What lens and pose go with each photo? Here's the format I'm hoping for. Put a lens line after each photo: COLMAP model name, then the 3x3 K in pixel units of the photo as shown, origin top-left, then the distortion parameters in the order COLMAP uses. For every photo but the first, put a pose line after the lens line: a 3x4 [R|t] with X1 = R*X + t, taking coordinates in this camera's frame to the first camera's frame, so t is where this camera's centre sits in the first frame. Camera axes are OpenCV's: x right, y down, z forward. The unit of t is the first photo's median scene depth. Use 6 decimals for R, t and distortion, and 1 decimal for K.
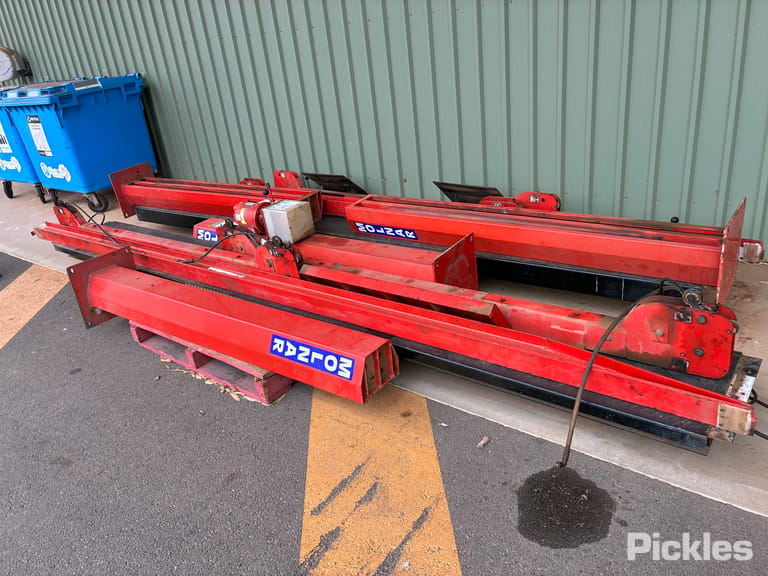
lens RADIAL K [[592.2, 0, 385.0], [0, 592.2, 285.5], [0, 0, 1]] dist [0.046569, -0.065453]
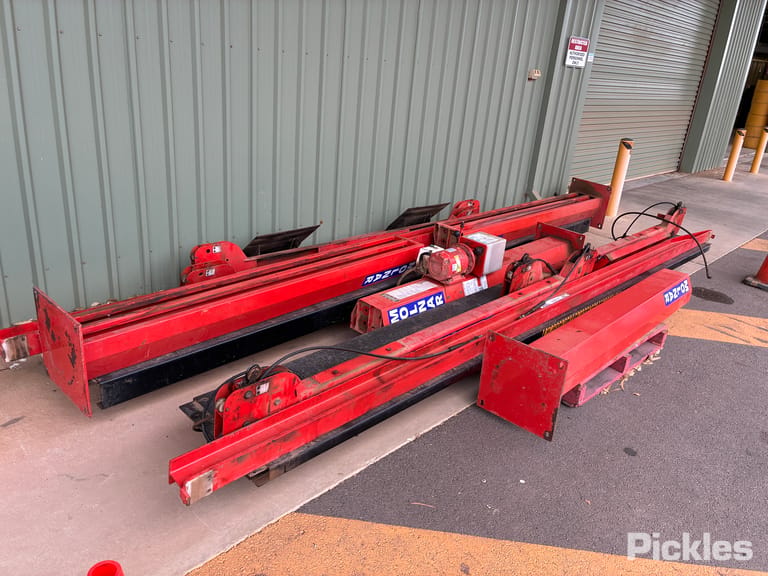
lens RADIAL K [[592.2, 0, 384.4], [0, 592.2, 289.0], [0, 0, 1]] dist [0.046569, -0.065453]
pose [[0.083640, -0.247437, 0.965287, -1.299131], [0.318132, 0.924621, 0.209447, -0.353419], [-0.944350, 0.289571, 0.156053, 1.128573]]
